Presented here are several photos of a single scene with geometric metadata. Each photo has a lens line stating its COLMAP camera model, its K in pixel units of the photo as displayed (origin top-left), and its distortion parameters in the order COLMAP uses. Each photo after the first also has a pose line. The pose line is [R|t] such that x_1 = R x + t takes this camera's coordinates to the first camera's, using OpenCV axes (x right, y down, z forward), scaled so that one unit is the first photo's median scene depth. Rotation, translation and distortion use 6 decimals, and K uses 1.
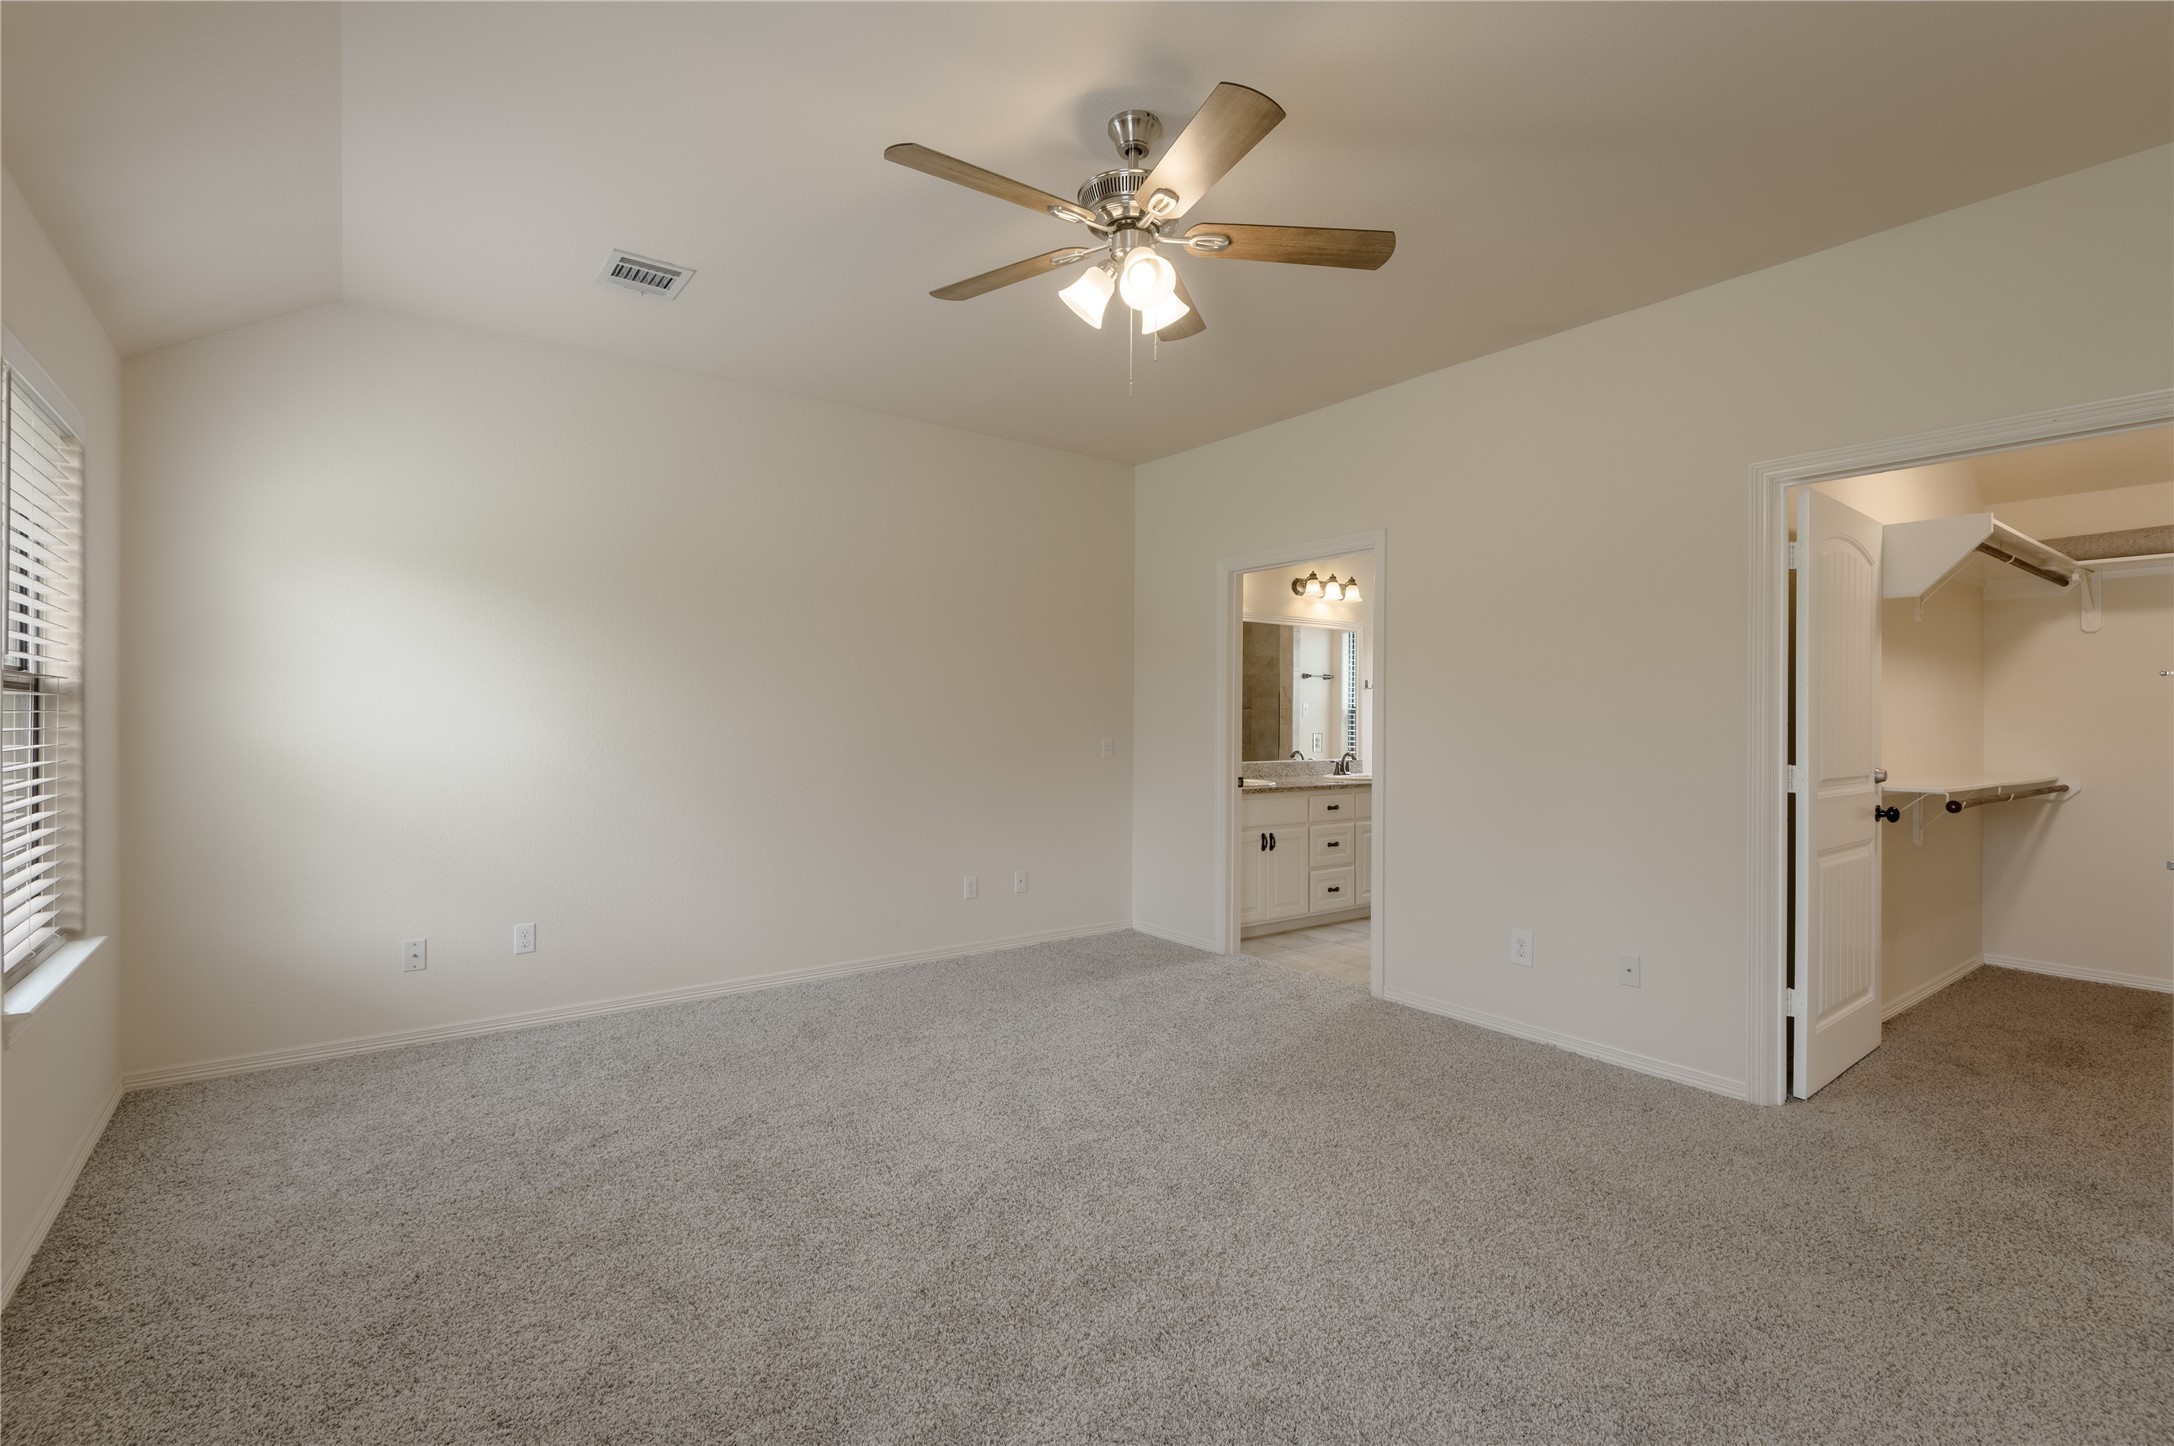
lens RADIAL K [[994.9, 0, 1090.6], [0, 994.9, 722.7], [0, 0, 1]] dist [0.001743, -0.000158]
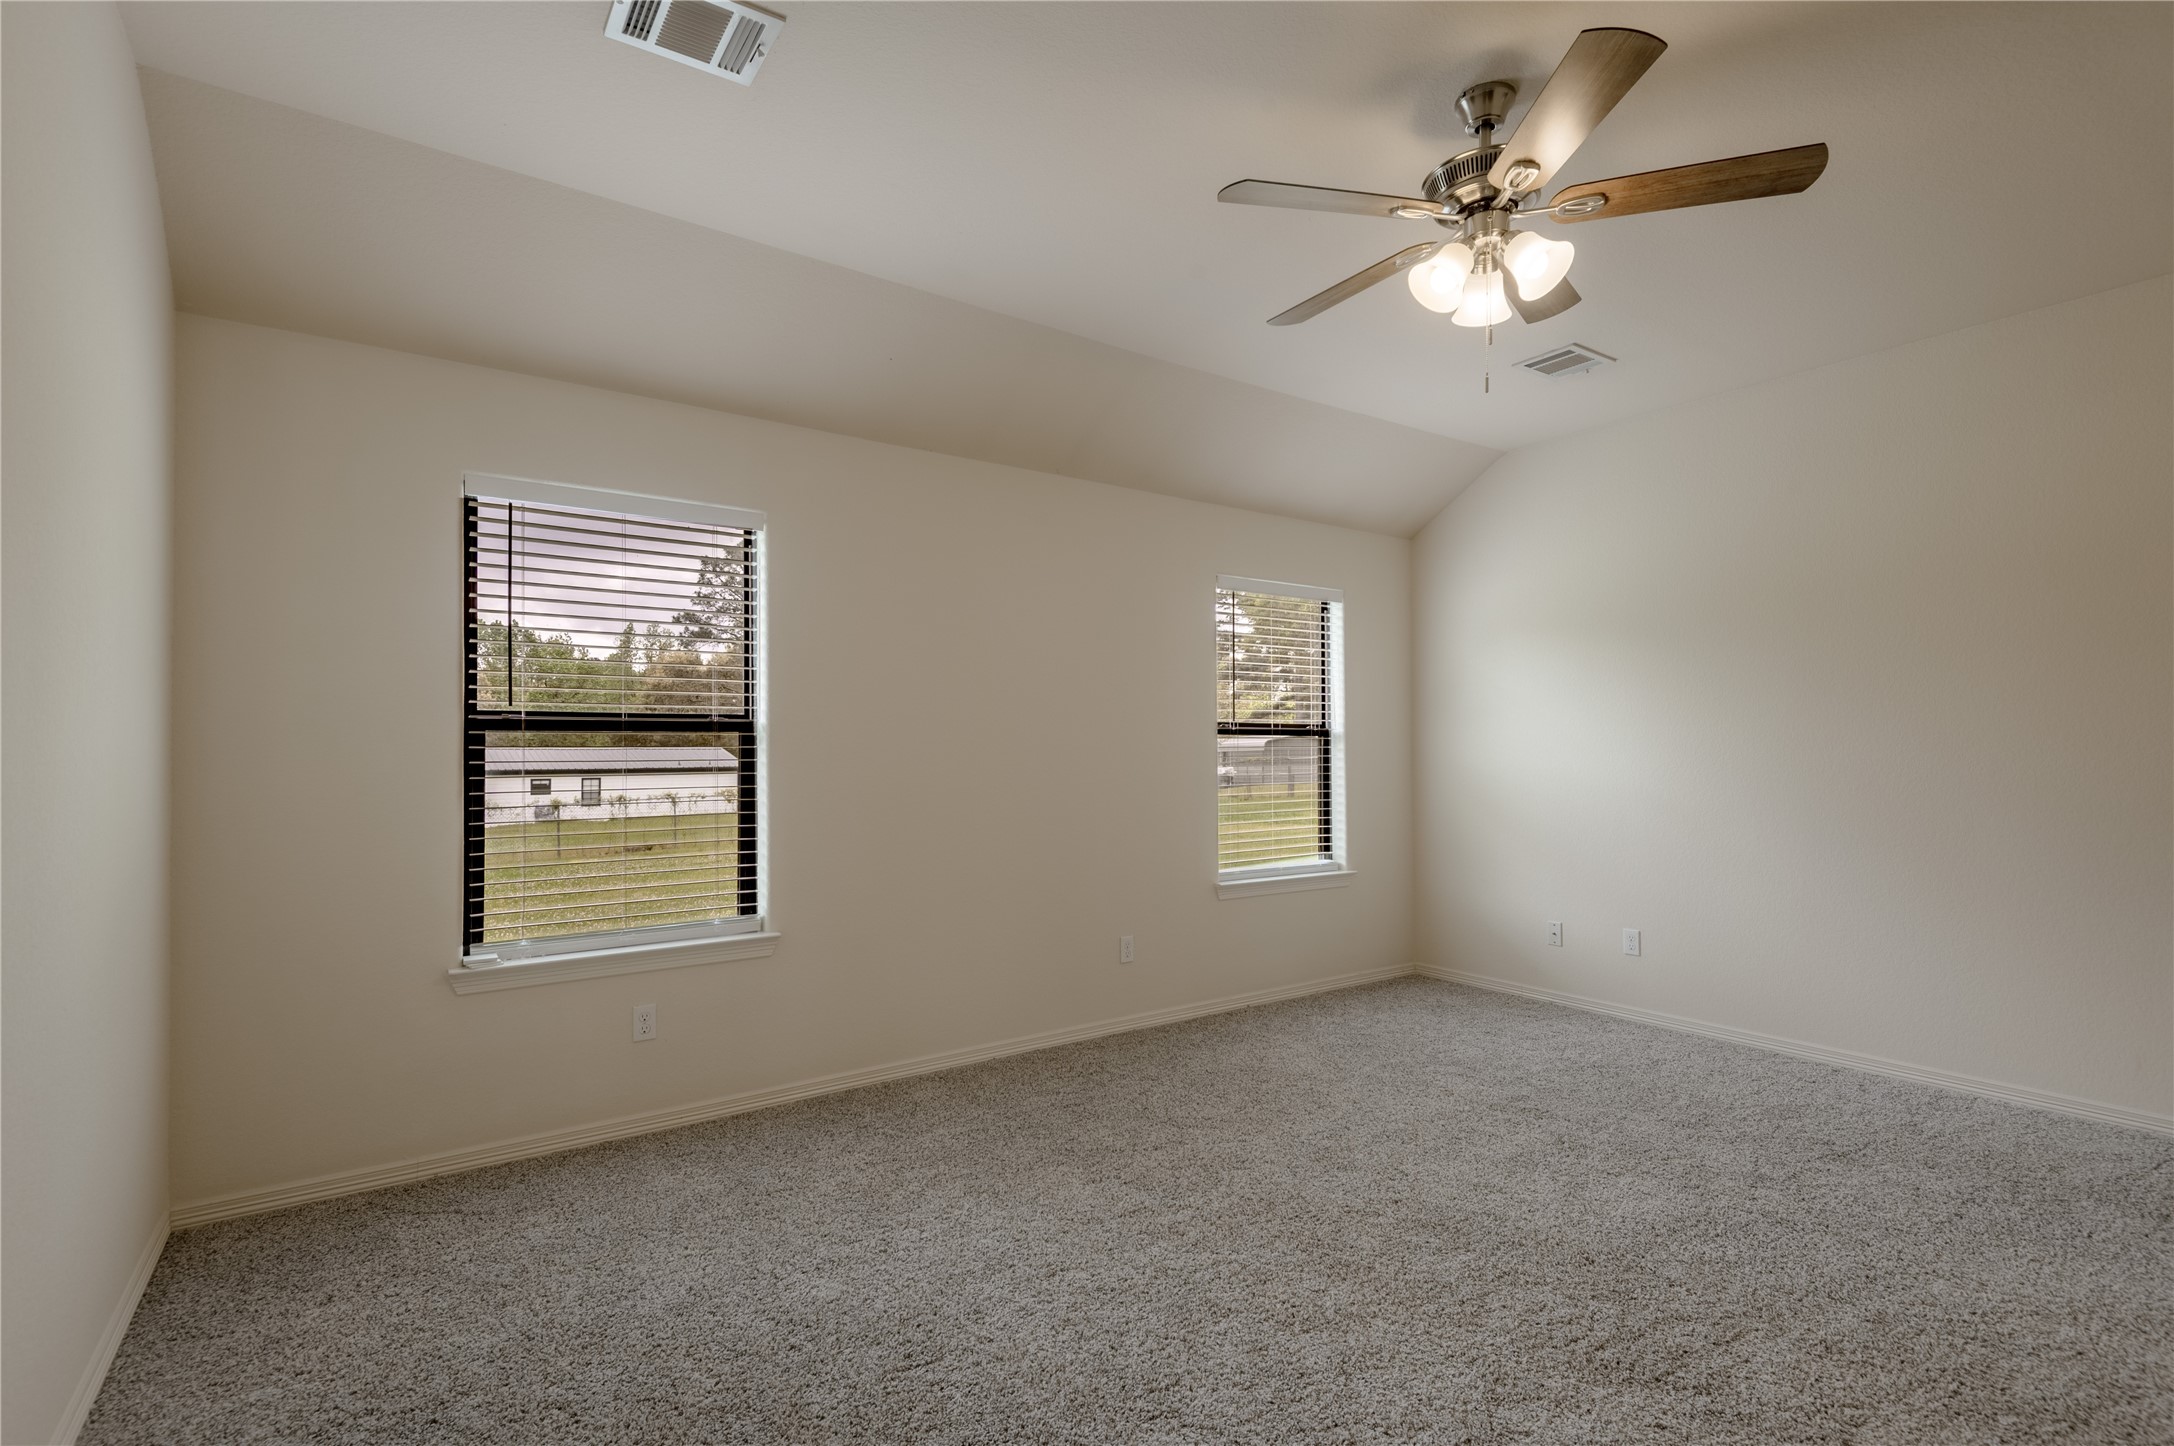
lens RADIAL K [[1017.5, 0, 1080.1], [0, 1017.5, 741.5], [0, 0, 1]] dist [0.016672, -0.000435]
pose [[-0.062760, -0.015522, -0.997908, 0.795858], [0.001682, 0.999876, -0.015658, 0.005521], [0.998027, -0.002661, -0.062726, 0.547509]]
